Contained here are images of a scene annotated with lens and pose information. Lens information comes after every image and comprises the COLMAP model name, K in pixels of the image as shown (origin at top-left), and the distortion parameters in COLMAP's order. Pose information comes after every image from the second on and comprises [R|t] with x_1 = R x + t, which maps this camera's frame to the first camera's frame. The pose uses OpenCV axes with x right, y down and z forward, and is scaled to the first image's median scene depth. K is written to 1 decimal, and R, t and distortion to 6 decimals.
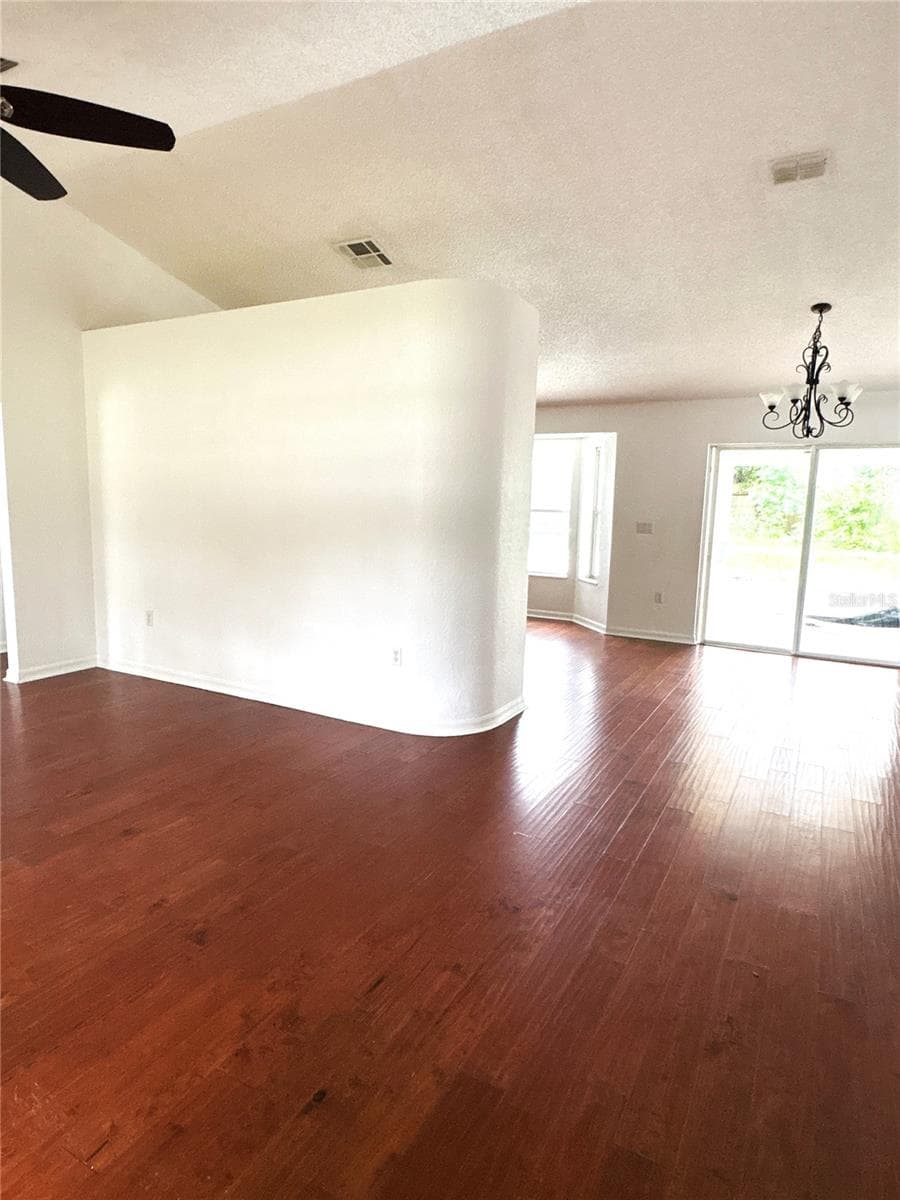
lens RADIAL K [[695.6, 0, 455.7], [0, 695.6, 606.2], [0, 0, 1]] dist [-0.001671, 0.001727]
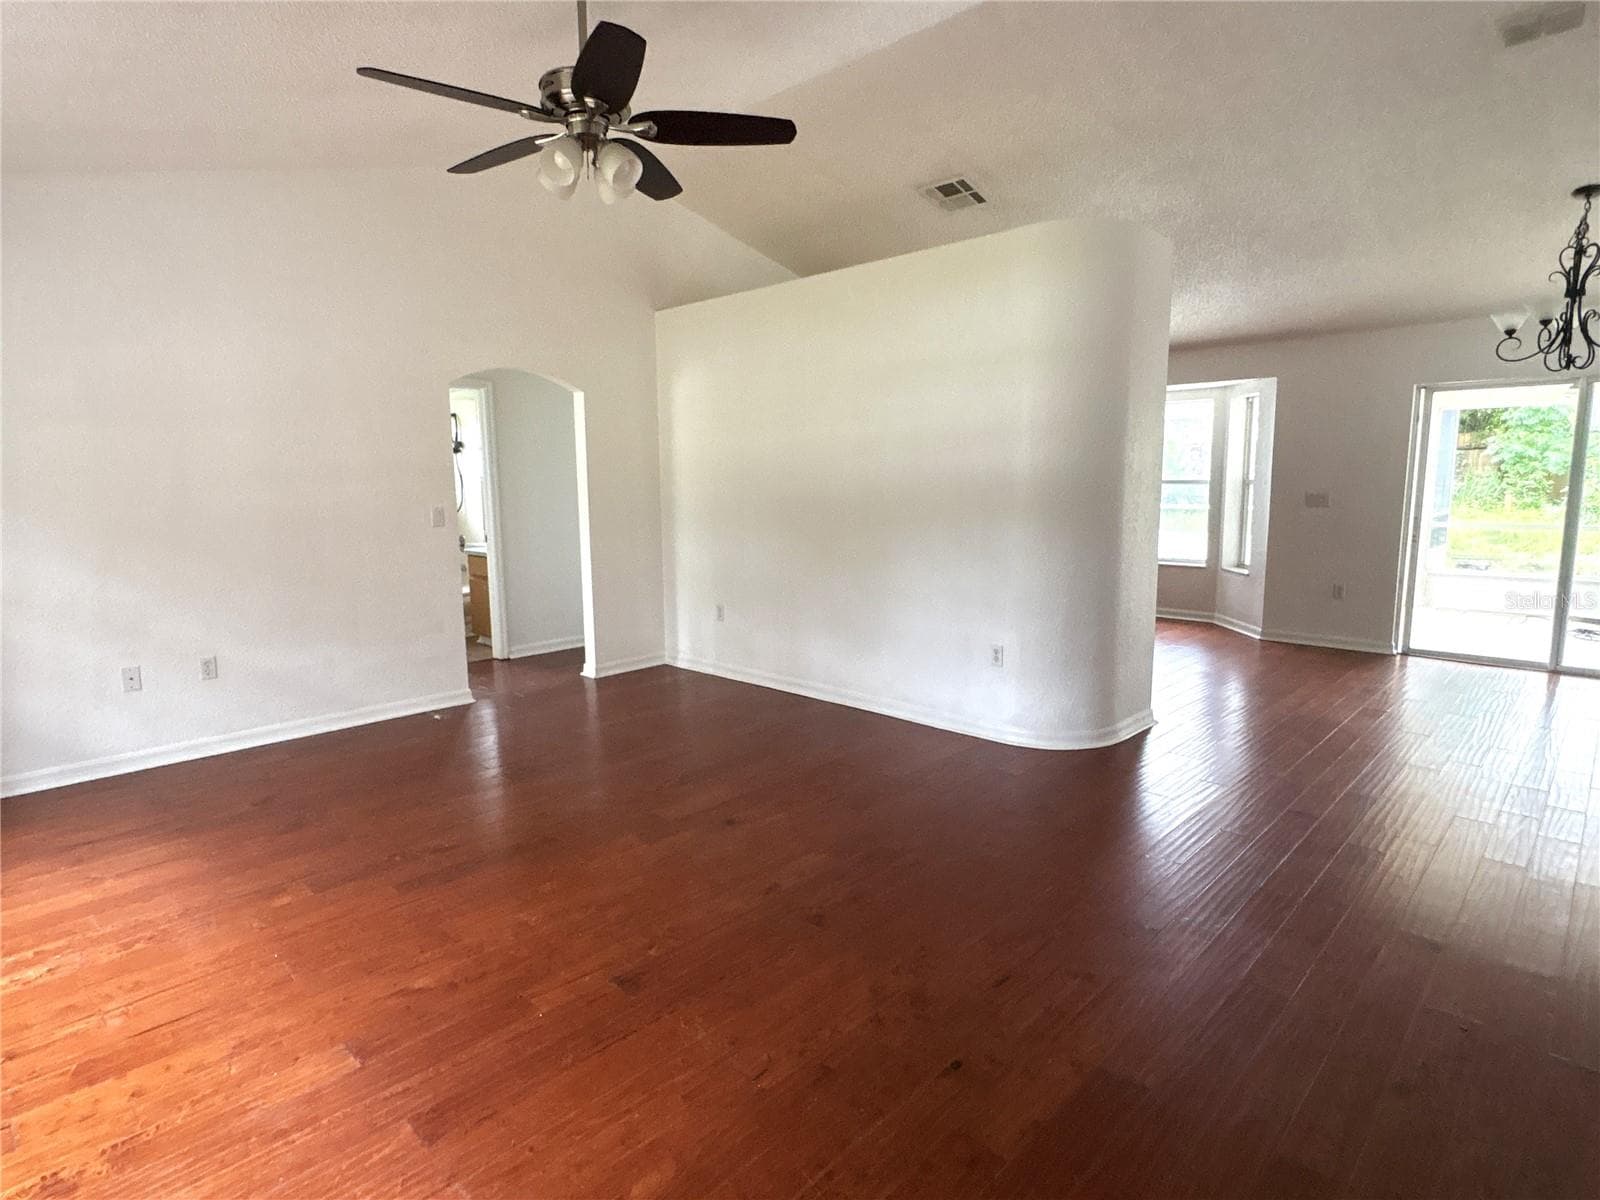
lens RADIAL K [[860.4, 0, 804.1], [0, 860.4, 600.1], [0, 0, 1]] dist [-0.005607, 0.002563]
pose [[0.962542, 0.002112, -0.271123, -0.022322], [-0.004313, 0.999962, -0.007520, 0.010217], [0.271097, 0.008408, 0.962515, -0.089154]]
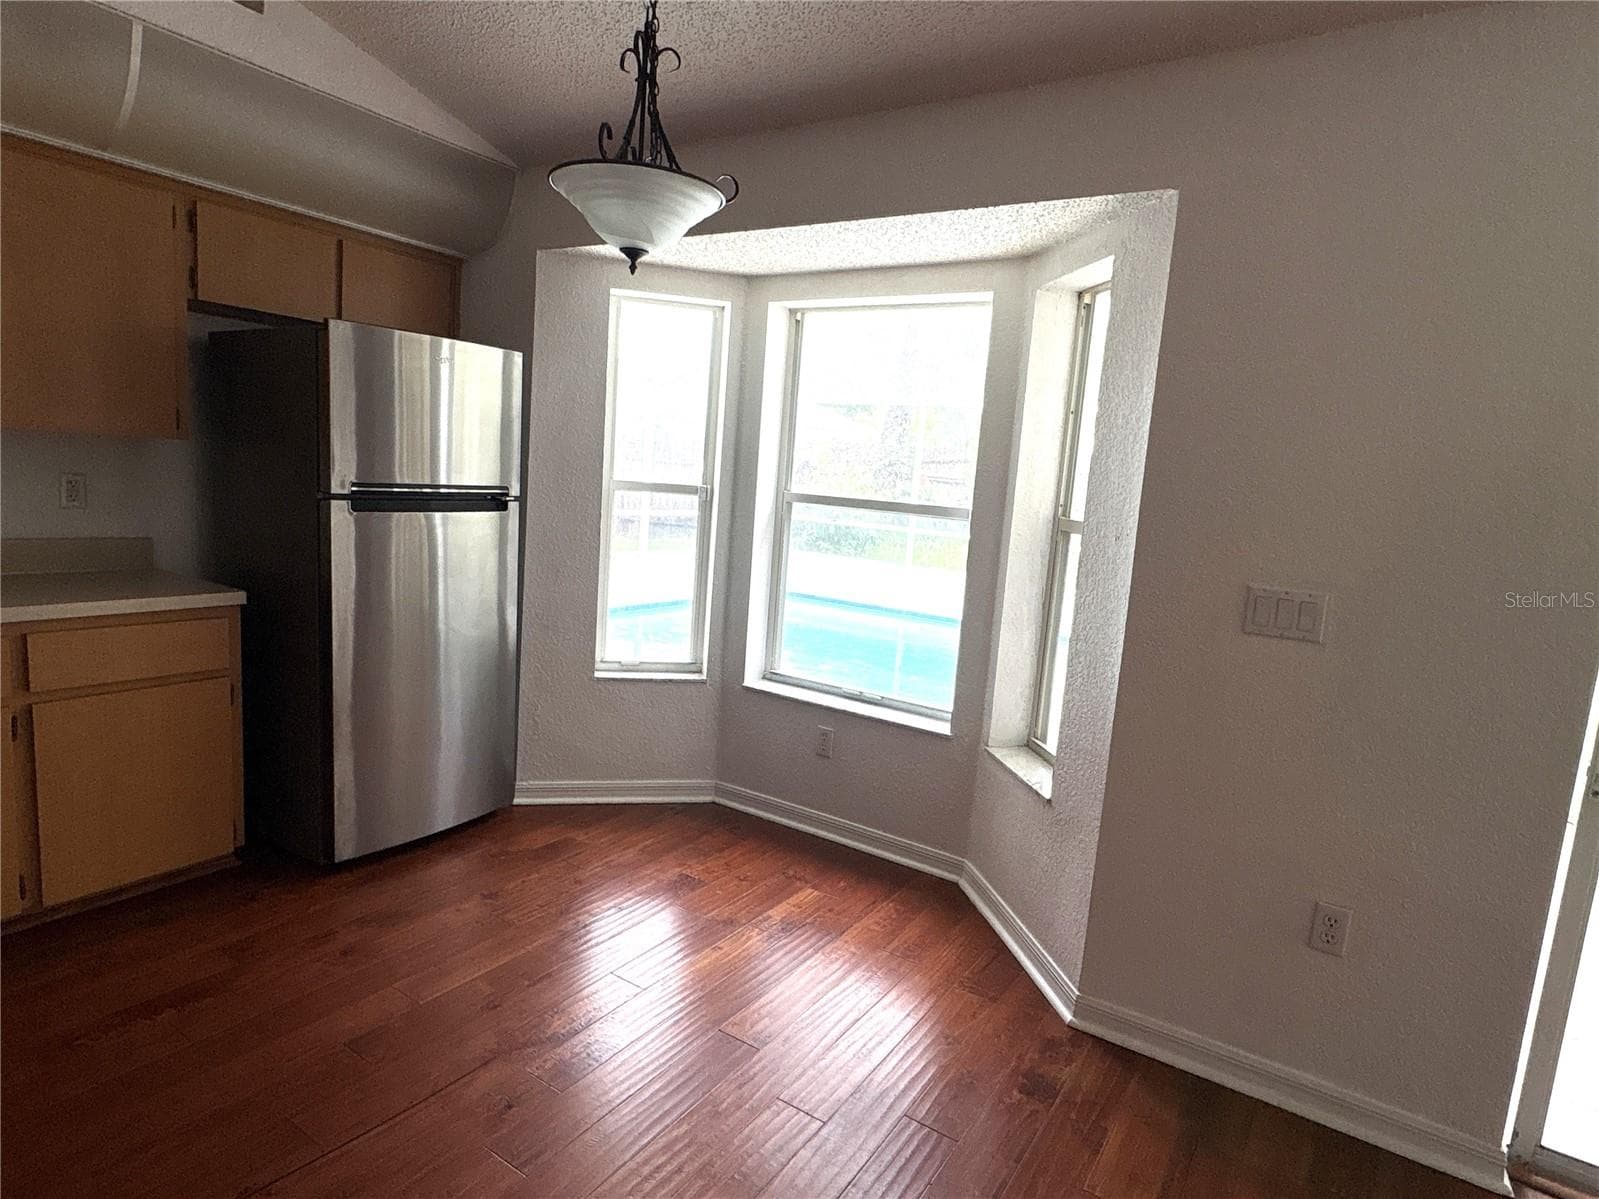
lens RADIAL K [[926.9, 0, 786.7], [0, 926.9, 596.1], [0, 0, 1]] dist [-0.001671, 0.001727]
pose [[0.994656, 0.058561, -0.085027, 0.220836], [-0.058497, 0.998282, 0.003244, -0.177144], [0.085071, 0.001747, 0.996373, 1.099970]]
